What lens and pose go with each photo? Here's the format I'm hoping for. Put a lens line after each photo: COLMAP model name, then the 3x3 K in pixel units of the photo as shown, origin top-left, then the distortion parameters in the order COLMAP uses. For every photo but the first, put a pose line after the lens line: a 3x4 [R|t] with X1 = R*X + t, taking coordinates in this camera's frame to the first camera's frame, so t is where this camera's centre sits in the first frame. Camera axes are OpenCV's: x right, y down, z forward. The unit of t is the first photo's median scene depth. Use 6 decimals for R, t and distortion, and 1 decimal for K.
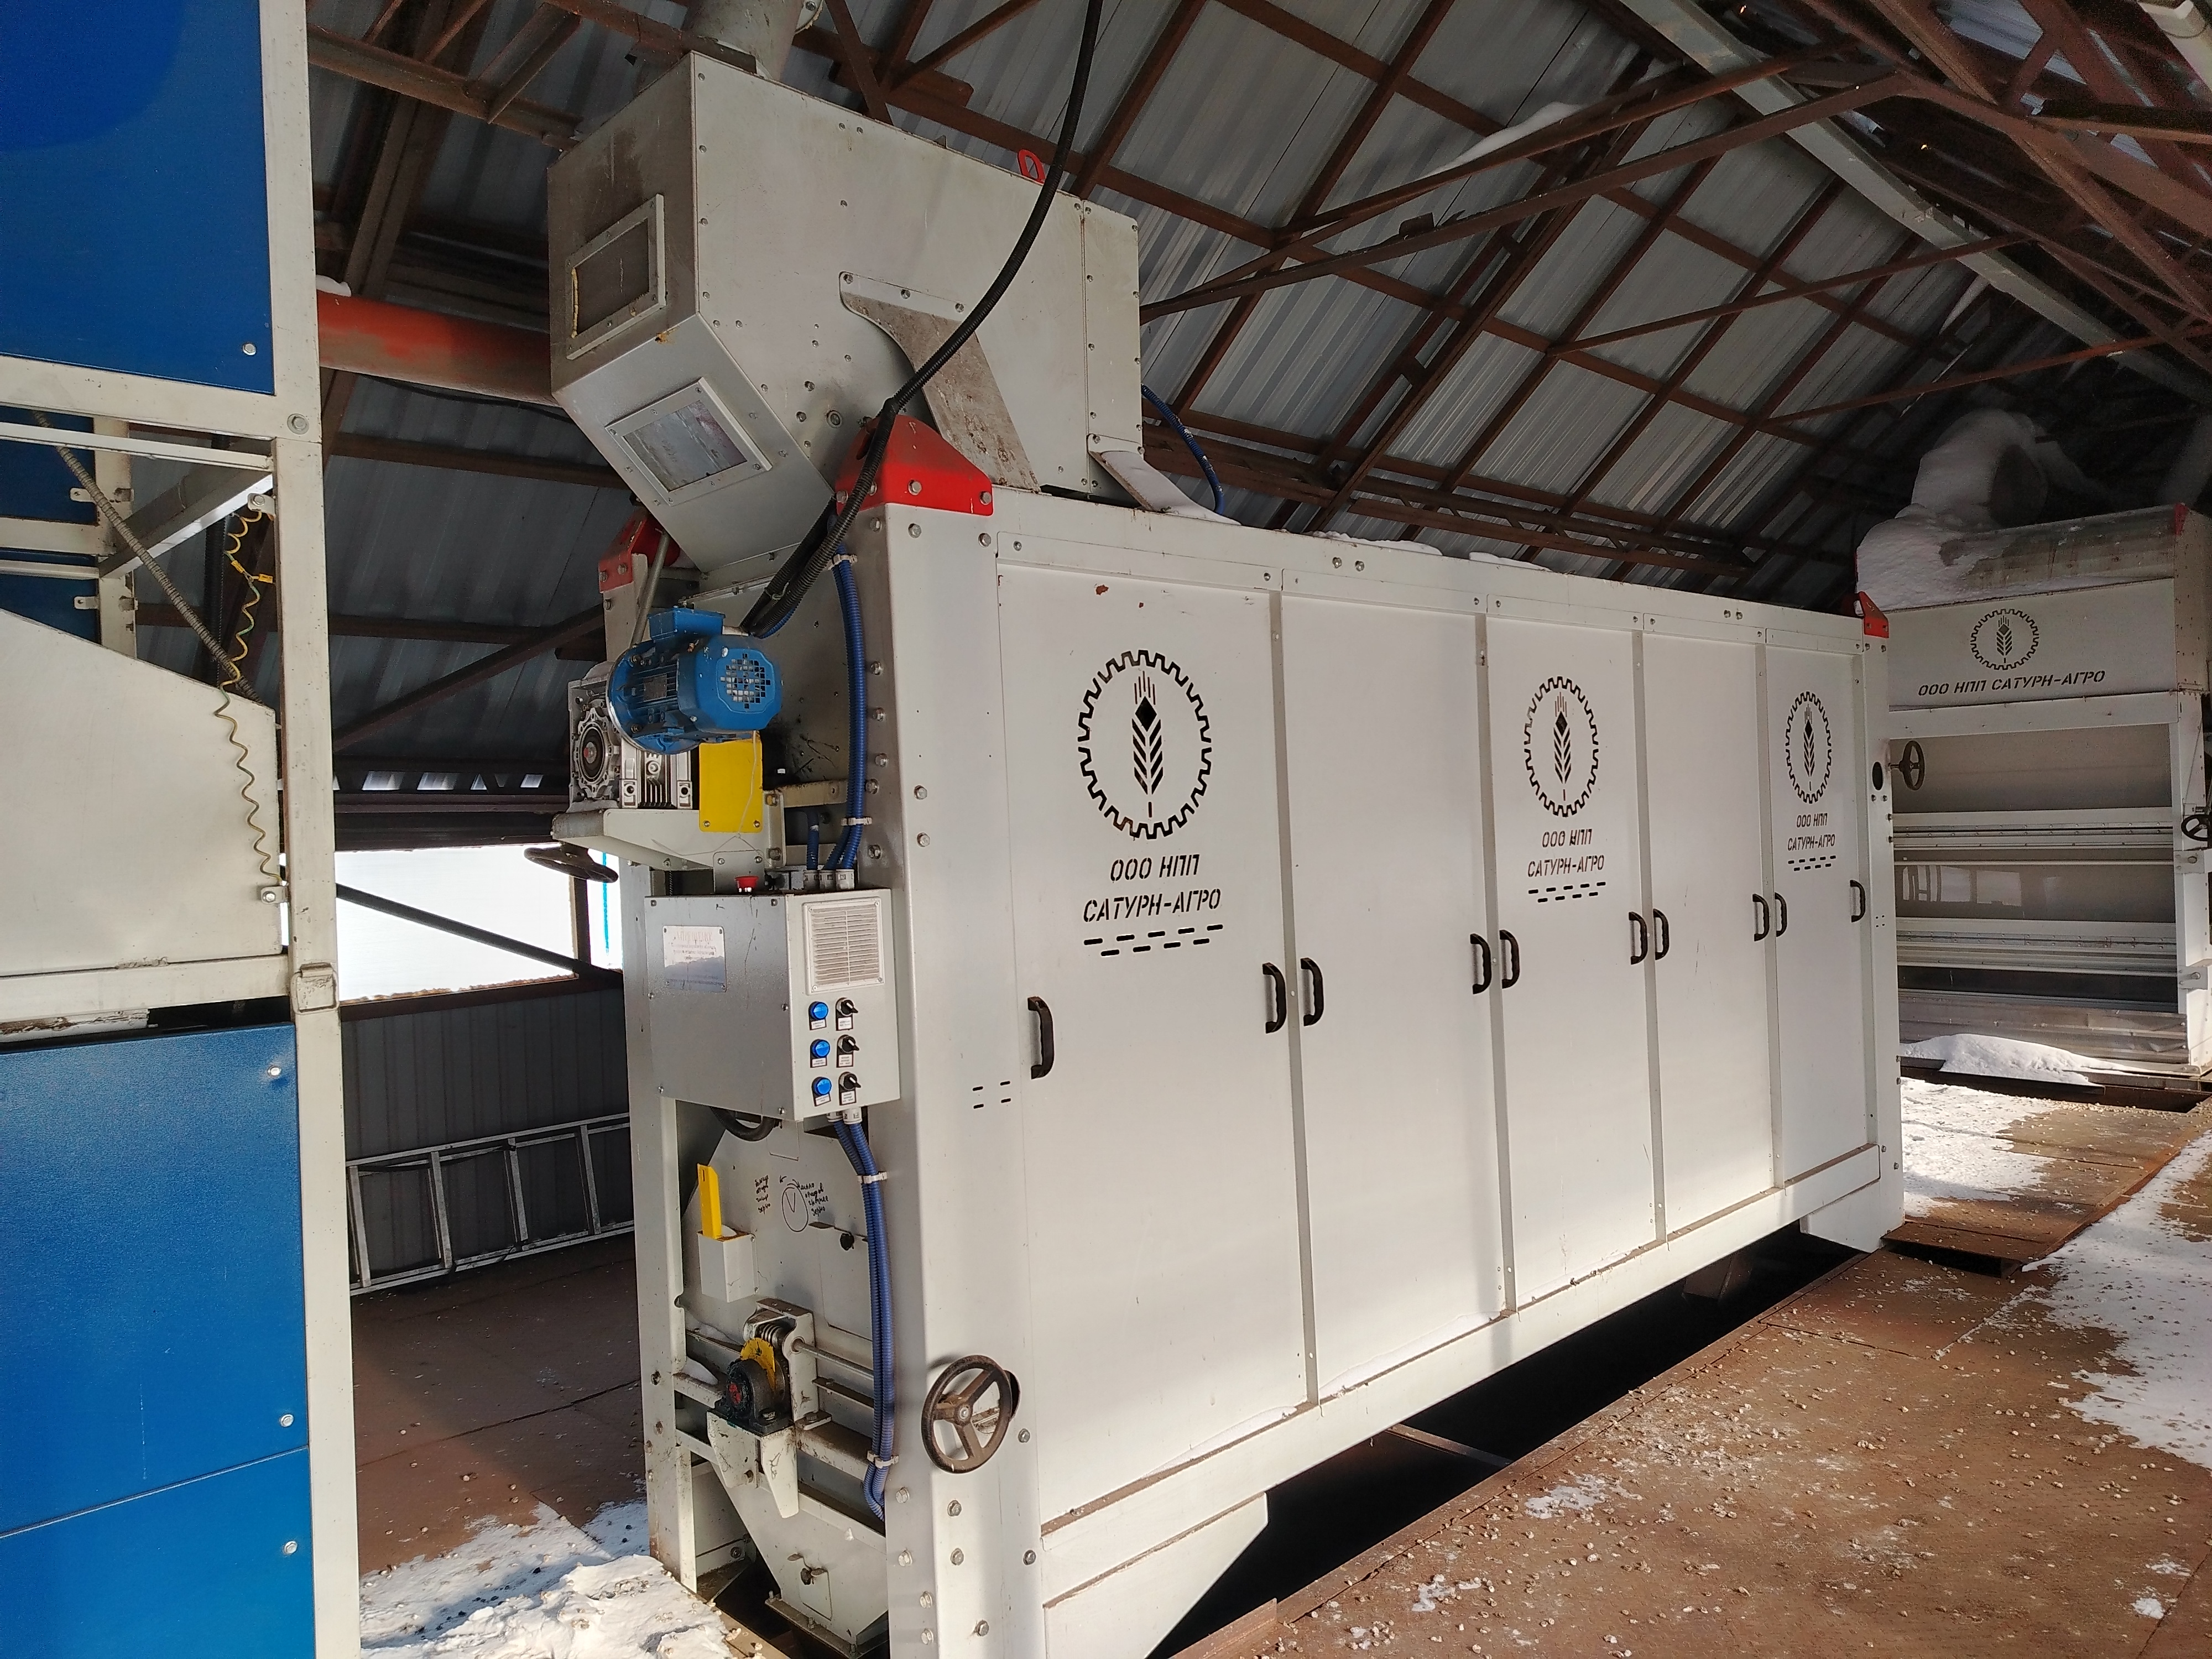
lens RADIAL K [[1514.9, 0, 1100.7], [0, 1514.9, 824.3], [0, 0, 1]] dist [0.021637, -0.030991]
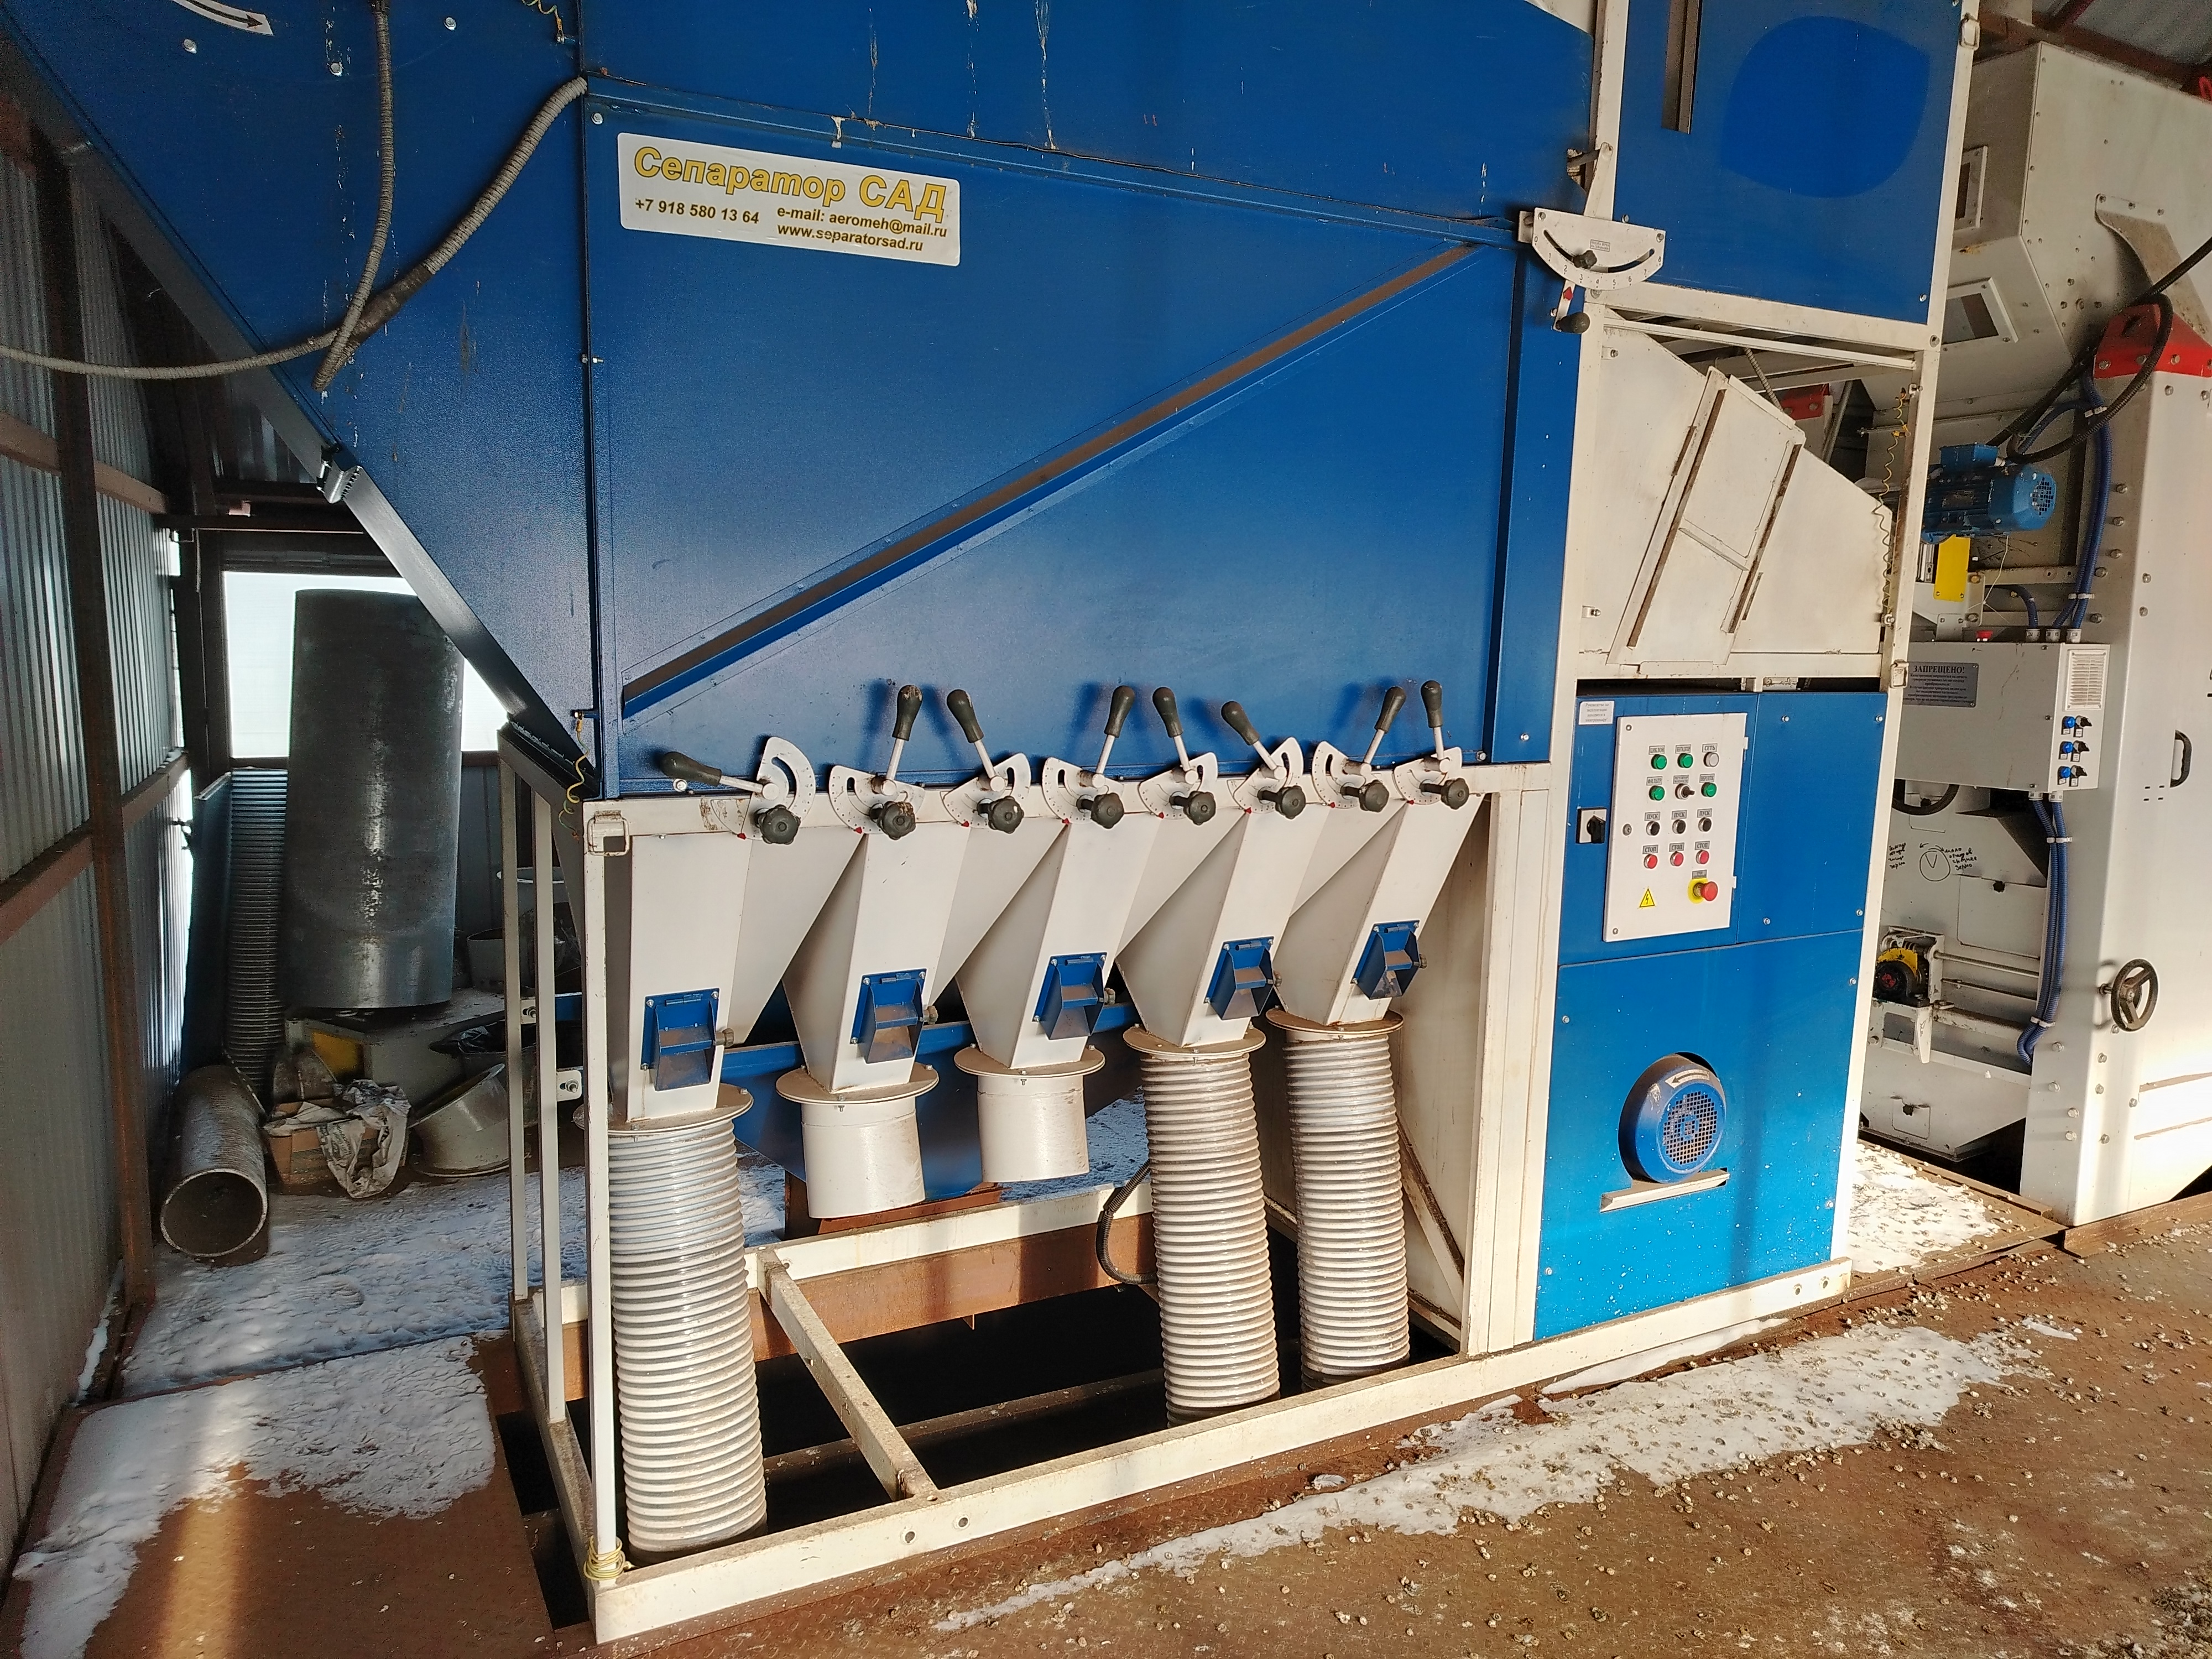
lens RADIAL K [[1514.9, 0, 1099.7], [0, 1514.9, 824.9], [0, 0, 1]] dist [0.021637, -0.030991]
pose [[0.958176, 0.095658, -0.269721, -0.659005], [-0.057108, 0.987438, 0.147325, 0.053296], [0.280425, -0.125760, 0.951602, -0.685390]]
